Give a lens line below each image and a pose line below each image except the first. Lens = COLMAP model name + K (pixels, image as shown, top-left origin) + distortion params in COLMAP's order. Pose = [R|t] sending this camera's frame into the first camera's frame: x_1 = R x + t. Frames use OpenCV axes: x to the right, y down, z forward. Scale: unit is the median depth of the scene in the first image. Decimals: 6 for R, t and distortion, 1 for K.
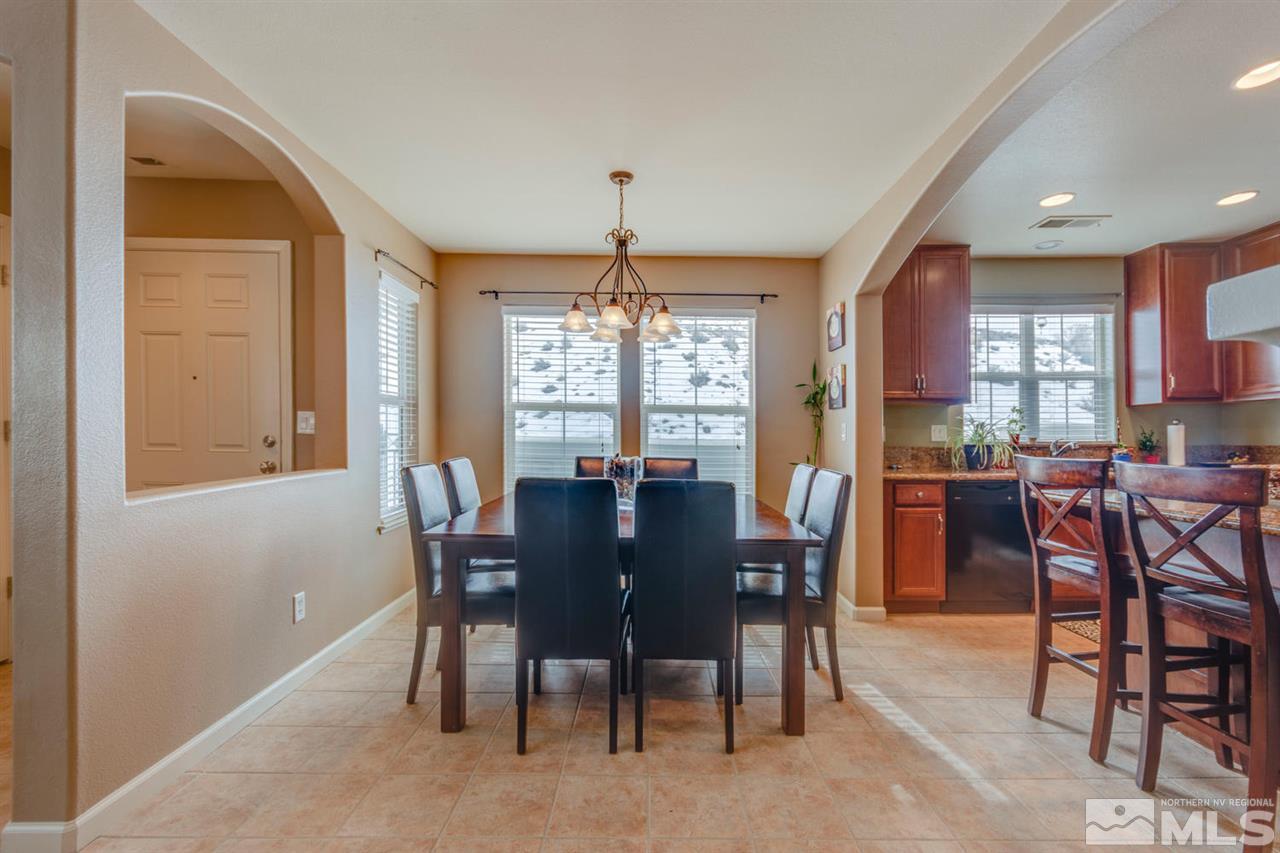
lens RADIAL K [[592.9, 0, 653.0], [0, 592.9, 438.4], [0, 0, 1]] dist [-0.015563, -0.002692]
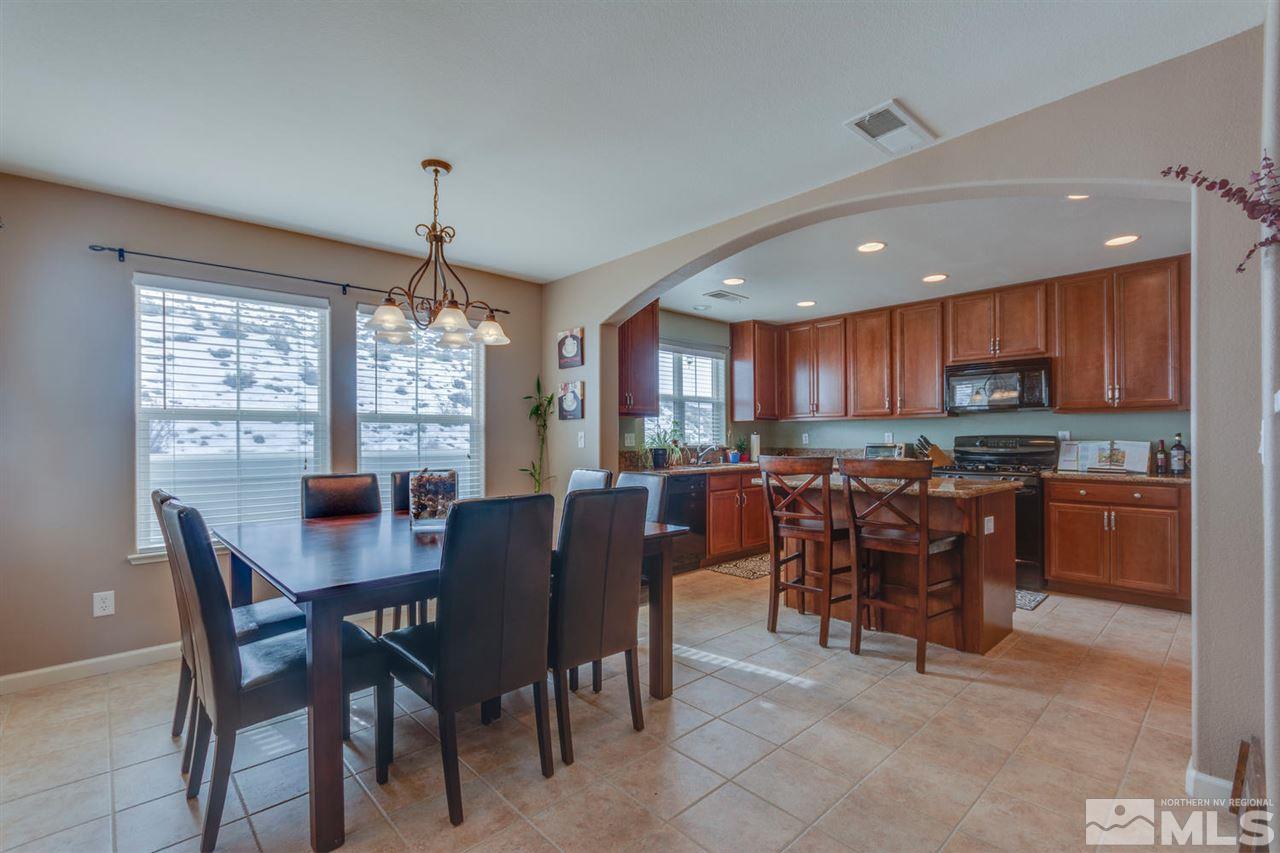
lens RADIAL K [[557.0, 0, 649.7], [0, 557.0, 422.6], [0, 0, 1]] dist [0.016296, 0.002030]
pose [[0.702128, 0.017691, 0.711831, -0.390808], [0.003933, 0.999580, -0.028723, -0.013087], [-0.712040, 0.022967, 0.701764, 0.139389]]
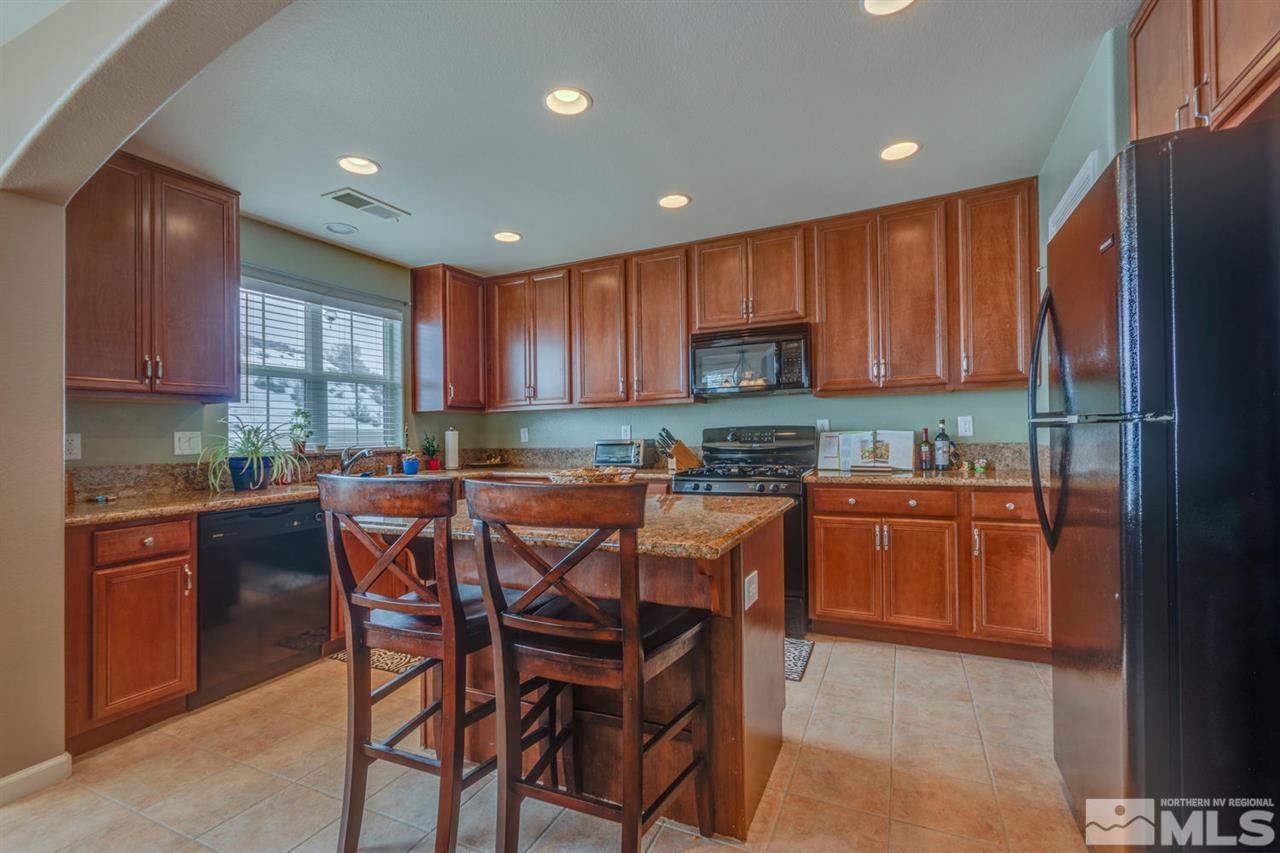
lens RADIAL K [[507.1, 0, 652.5], [0, 507.1, 418.9], [0, 0, 1]] dist [0.003460, -0.001386]
pose [[0.379709, 0.020268, 0.924884, 0.147771], [0.021845, 0.999285, -0.030867, -0.007593], [-0.924848, 0.031924, 0.378995, 0.283673]]
